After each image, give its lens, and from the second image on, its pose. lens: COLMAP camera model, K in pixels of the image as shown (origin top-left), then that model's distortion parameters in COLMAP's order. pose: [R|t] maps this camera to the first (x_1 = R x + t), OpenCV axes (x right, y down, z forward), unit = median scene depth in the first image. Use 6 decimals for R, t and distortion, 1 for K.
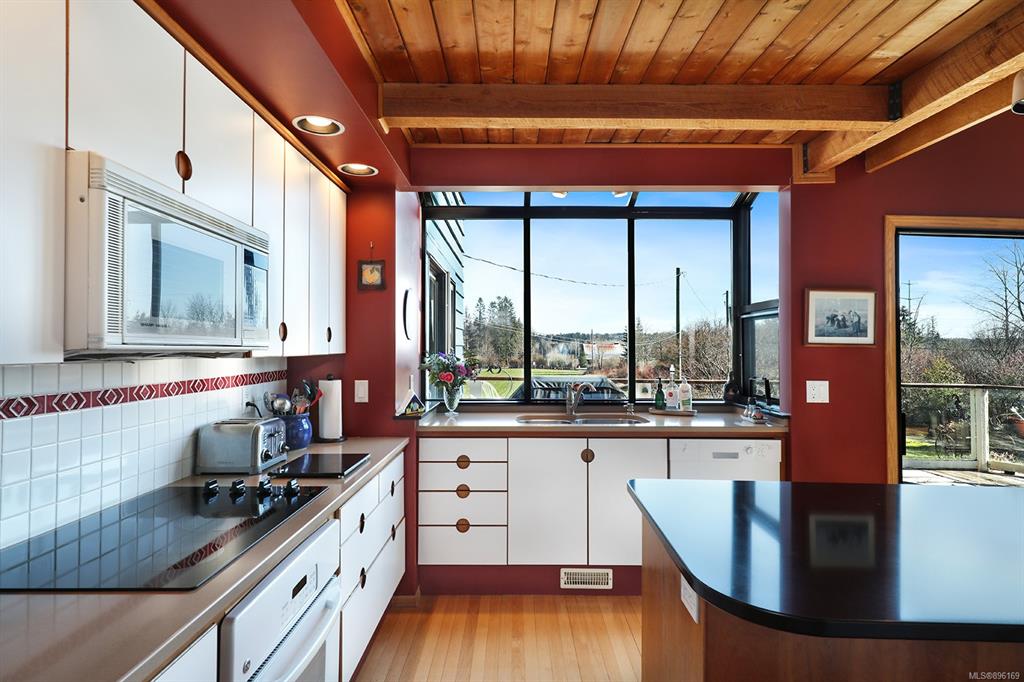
lens RADIAL K [[556.0, 0, 512.0], [0, 556.0, 341.0], [0, 0, 1]] dist [-0.001484, -0.001830]
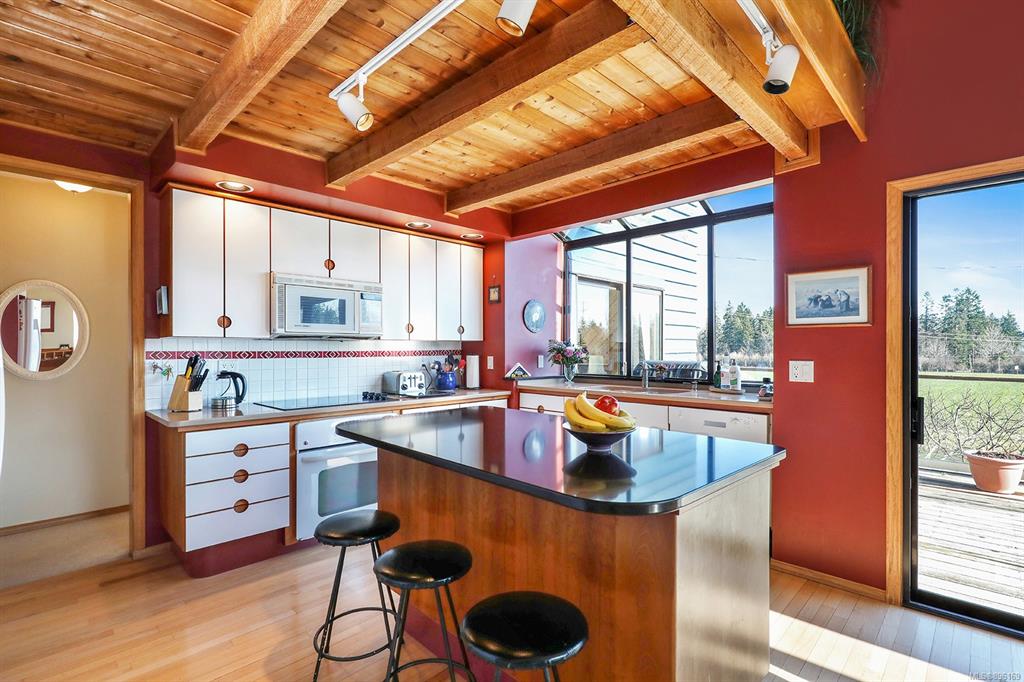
lens RADIAL K [[475.8, 0, 515.1], [0, 475.8, 352.4], [0, 0, 1]] dist [-0.003326, -0.000408]
pose [[0.716351, 0.001322, -0.697739, 0.755097], [0.012056, 0.999825, 0.014271, 0.035923], [0.697636, -0.018635, 0.716210, -0.002601]]
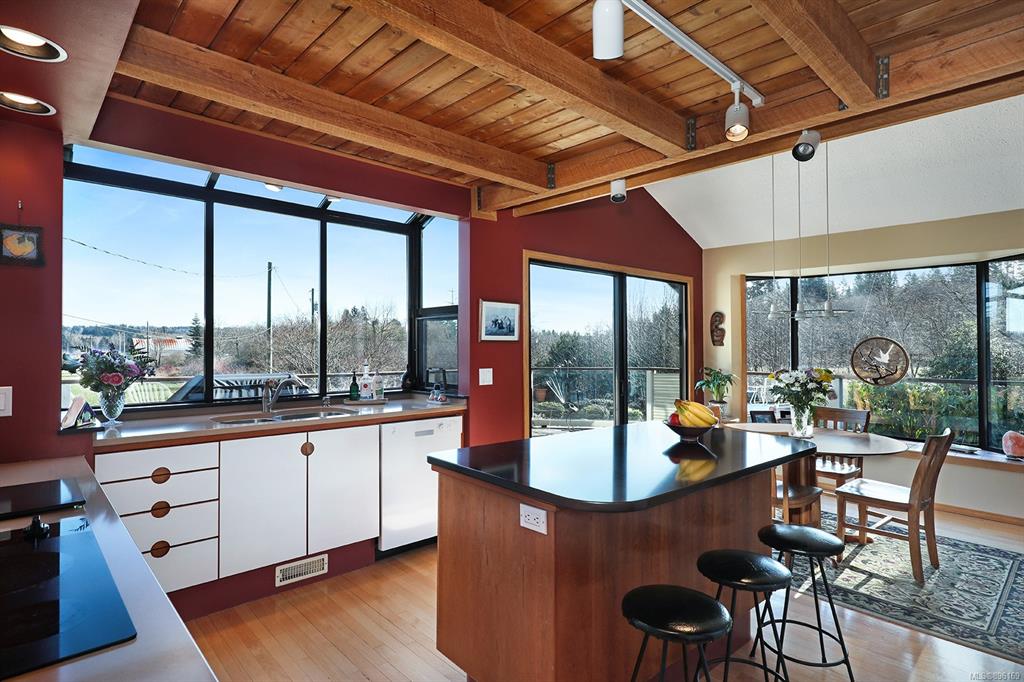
lens RADIAL K [[536.4, 0, 521.5], [0, 536.4, 339.9], [0, 0, 1]] dist [0.002350, 0.000548]
pose [[0.728089, 0.006165, 0.685455, -0.255514], [-0.009877, 0.999950, 0.001498, 0.000329], [-0.685412, -0.007860, 0.728113, 0.011058]]
